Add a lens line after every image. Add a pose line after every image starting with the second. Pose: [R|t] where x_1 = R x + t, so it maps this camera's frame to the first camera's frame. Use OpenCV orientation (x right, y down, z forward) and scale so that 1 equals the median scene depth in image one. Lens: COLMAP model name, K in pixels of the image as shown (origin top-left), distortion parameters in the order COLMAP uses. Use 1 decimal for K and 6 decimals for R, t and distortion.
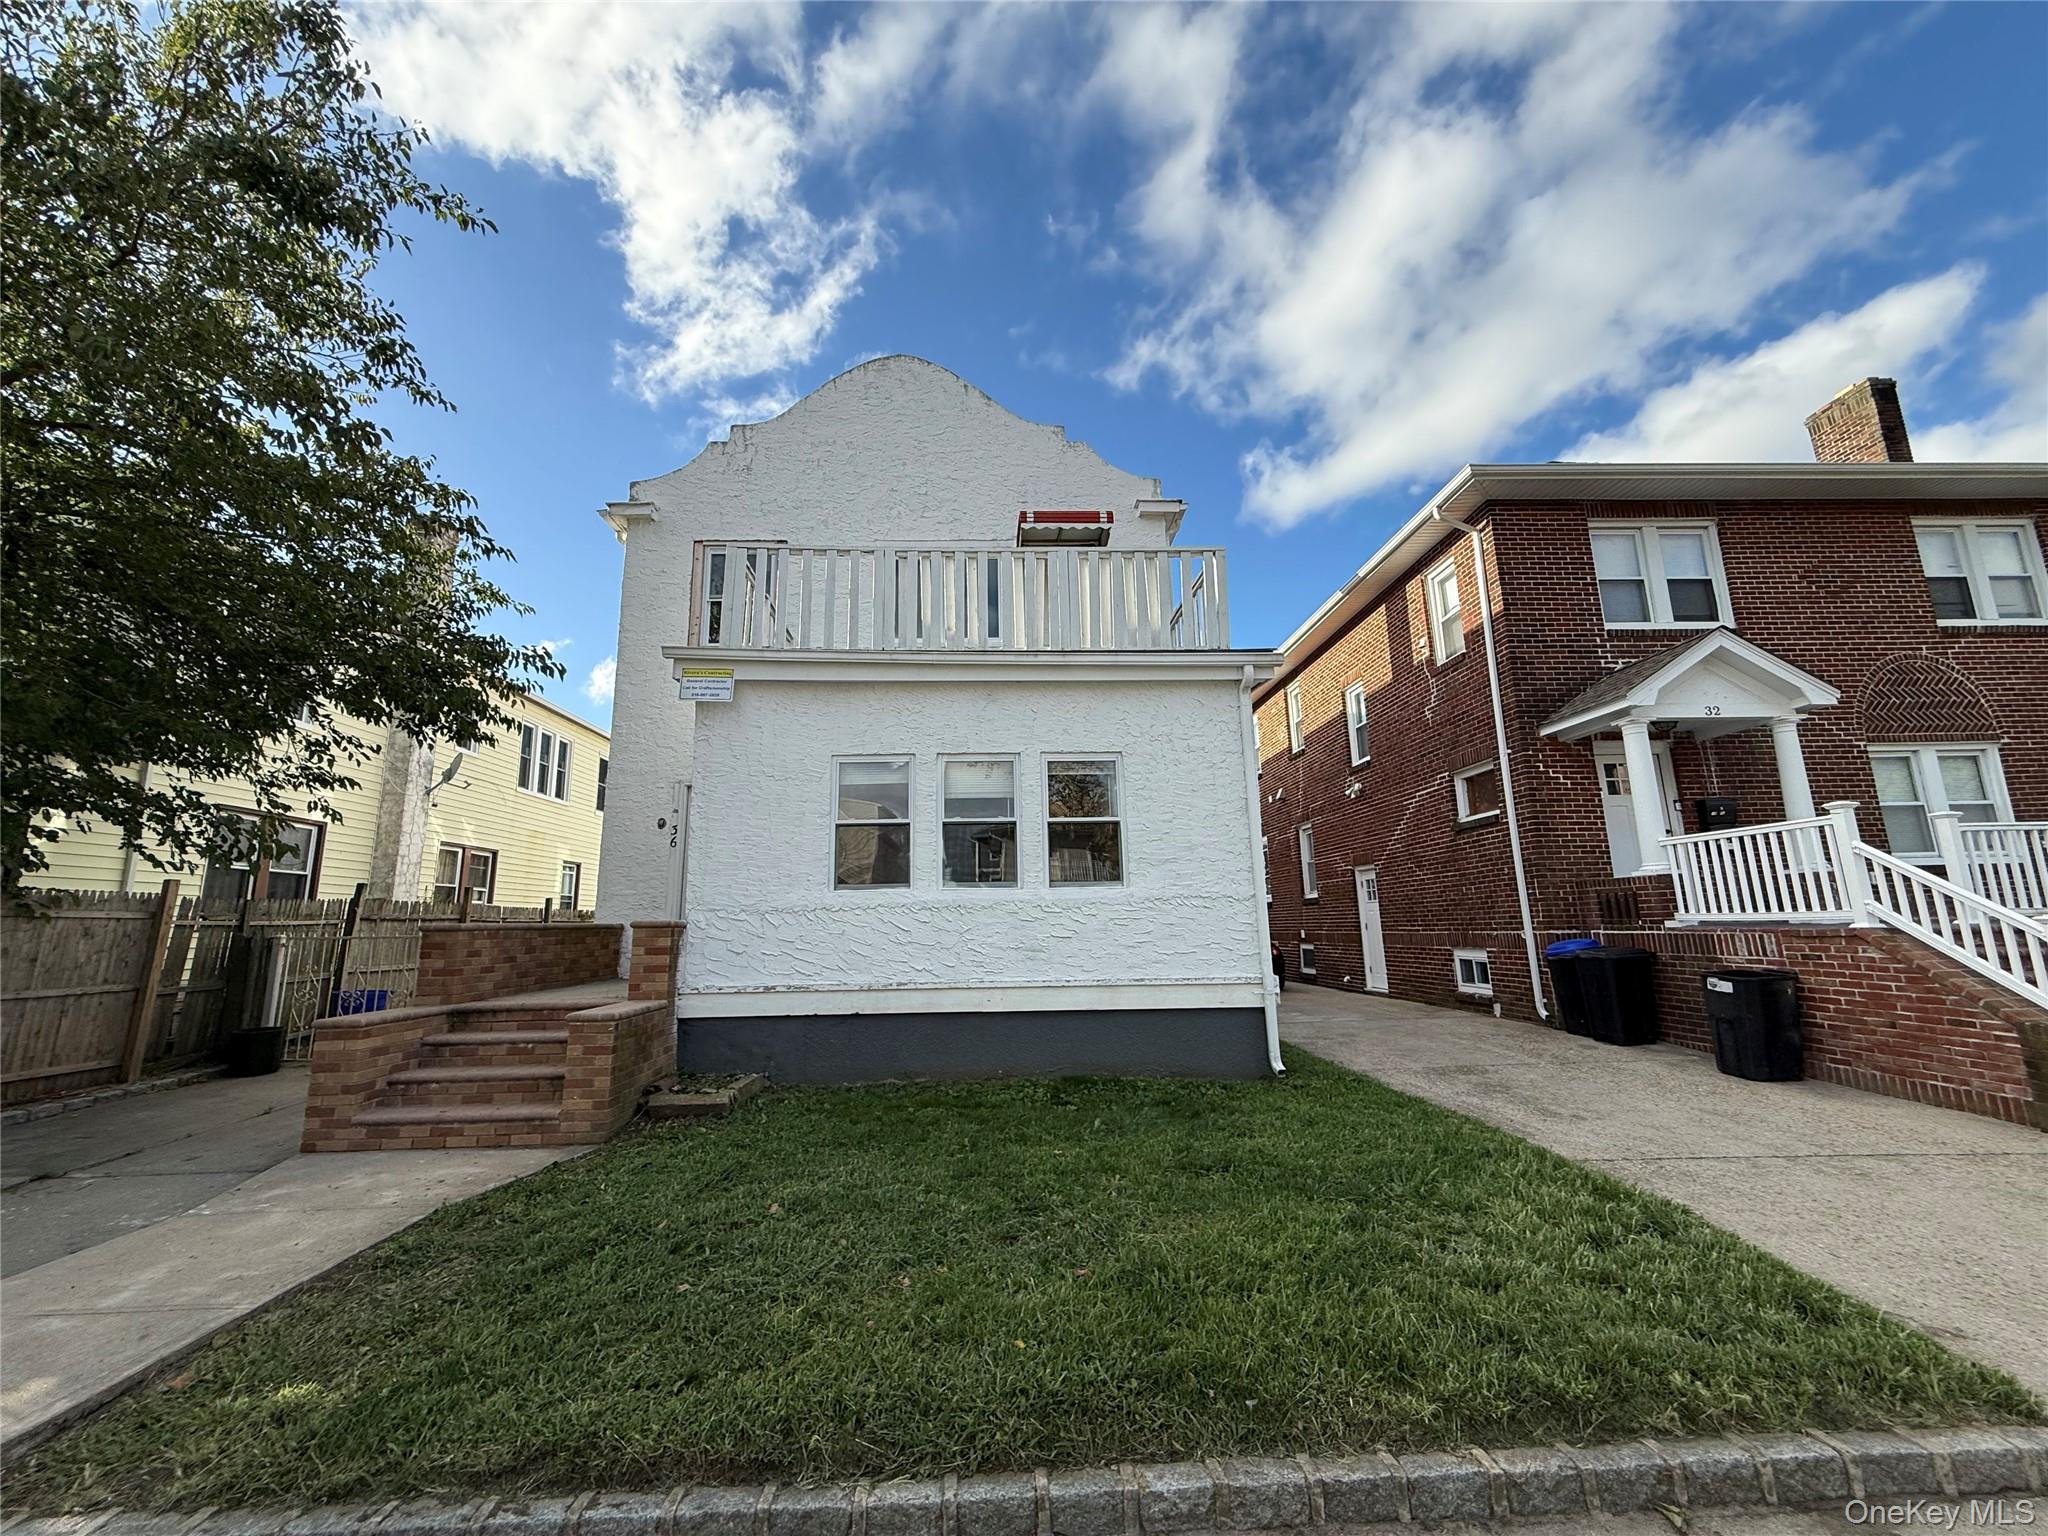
lens RADIAL K [[815.6, 0, 1019.7], [0, 815.6, 766.7], [0, 0, 1]] dist [0.000187, 0.000193]
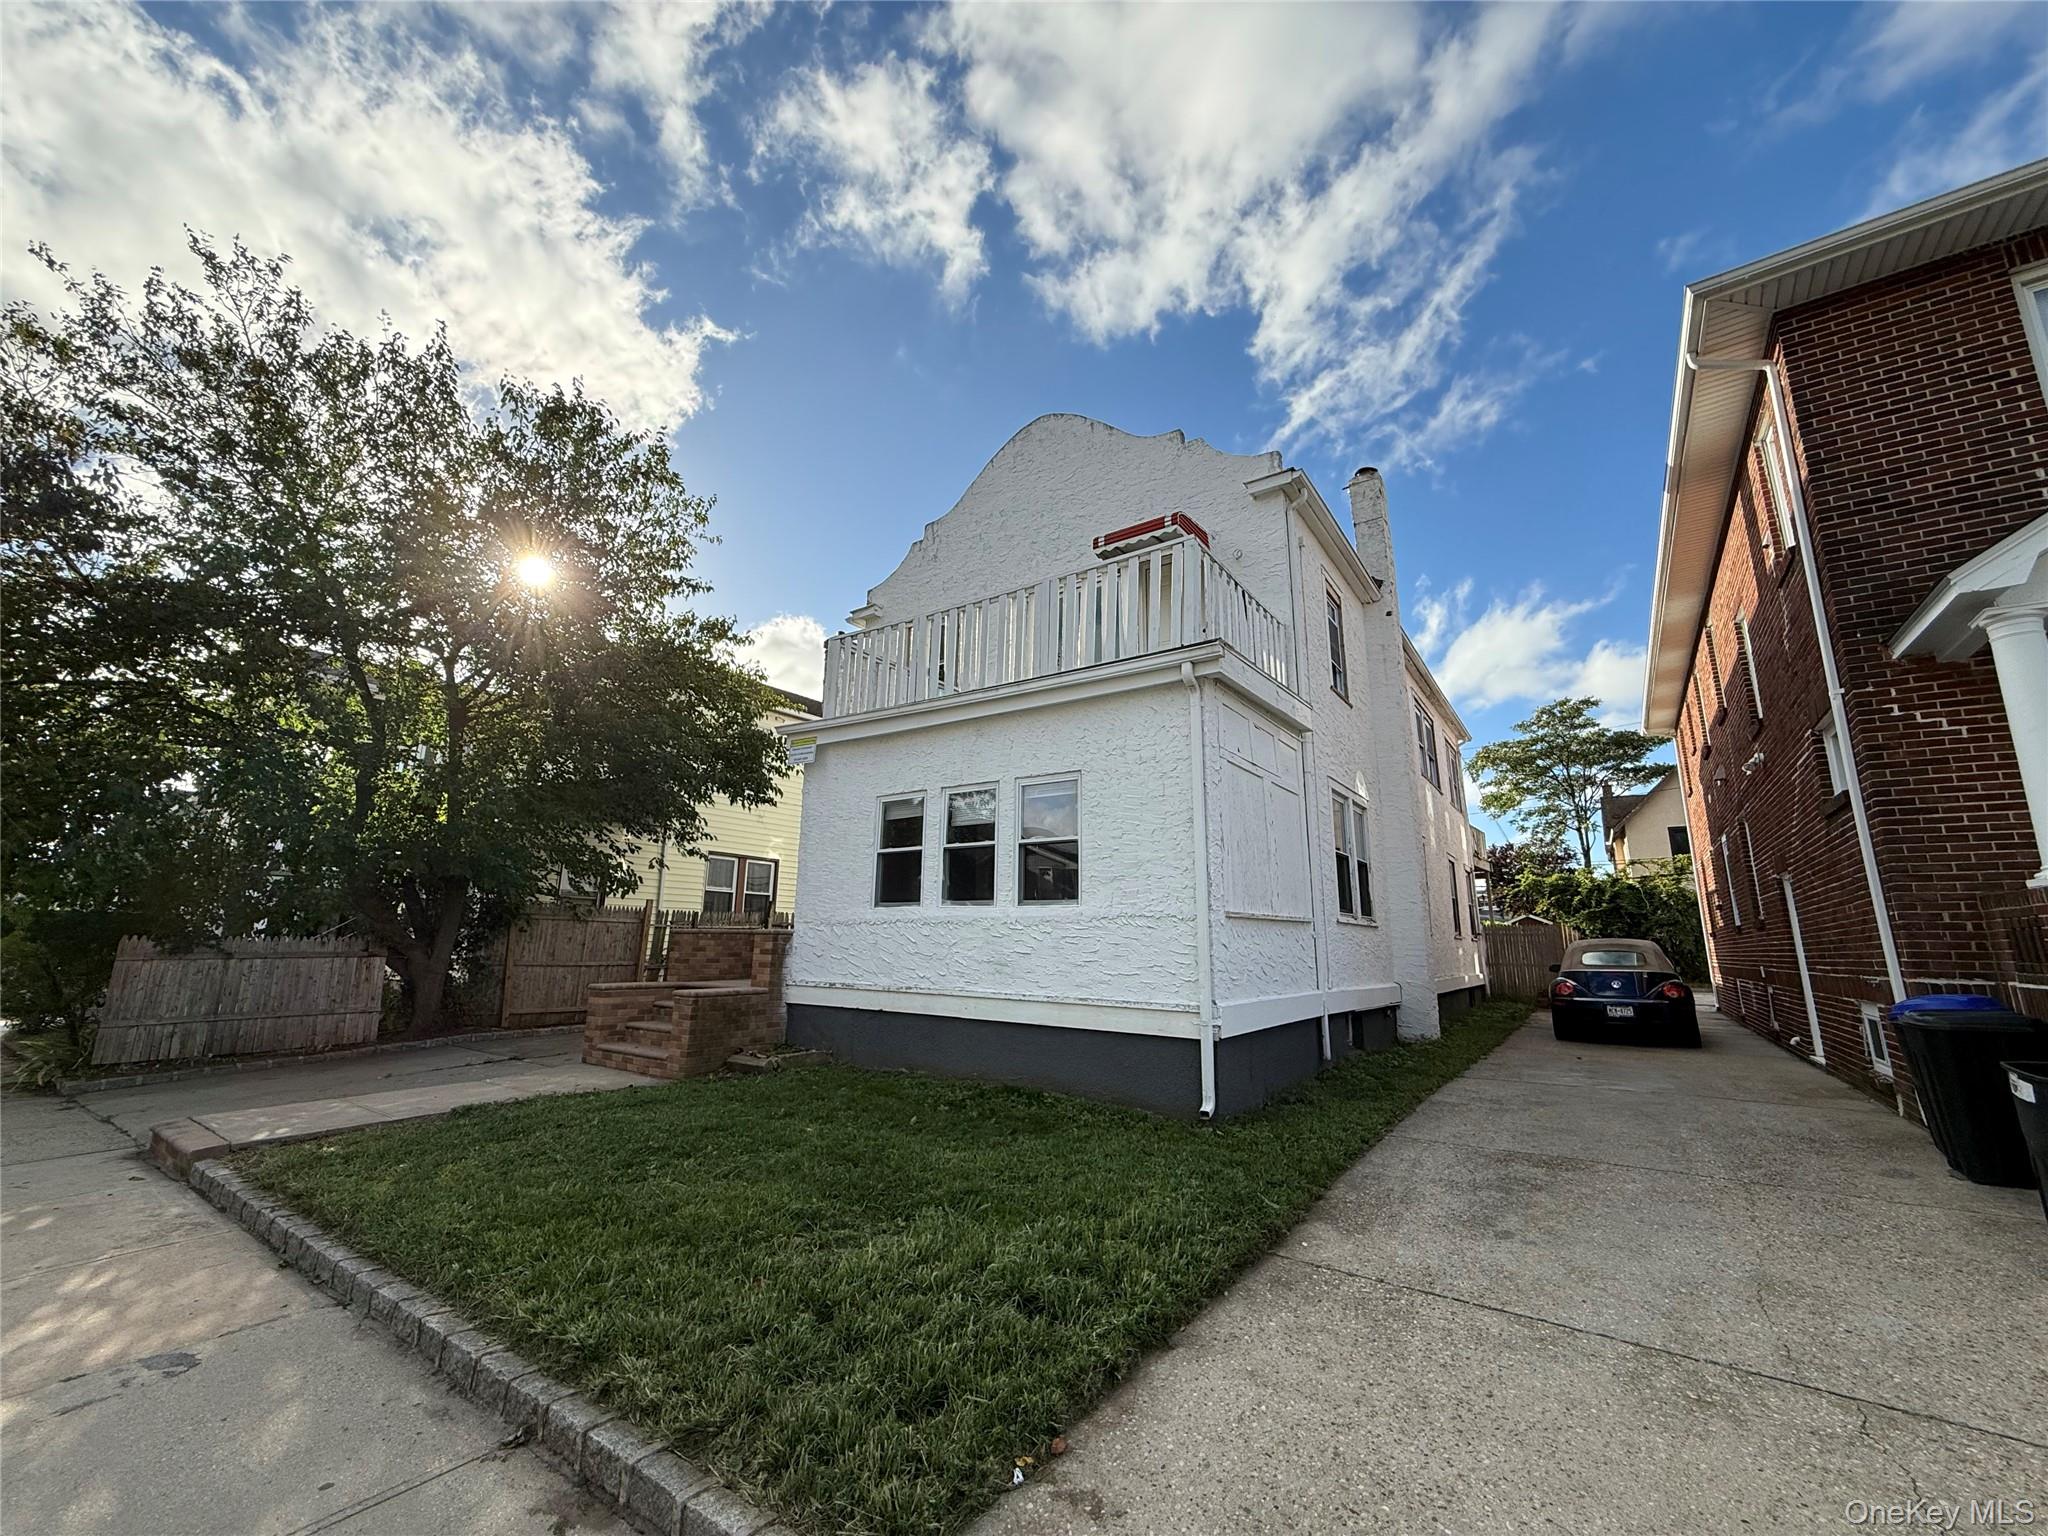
lens RADIAL K [[815.6, 0, 1018.2], [0, 815.6, 765.4], [0, 0, 1]] dist [0.000187, 0.000193]
pose [[0.790612, -0.100988, -0.603932, 0.691749], [0.089093, 0.994782, -0.049713, 0.019345], [0.605801, -0.014502, 0.795484, 0.159748]]
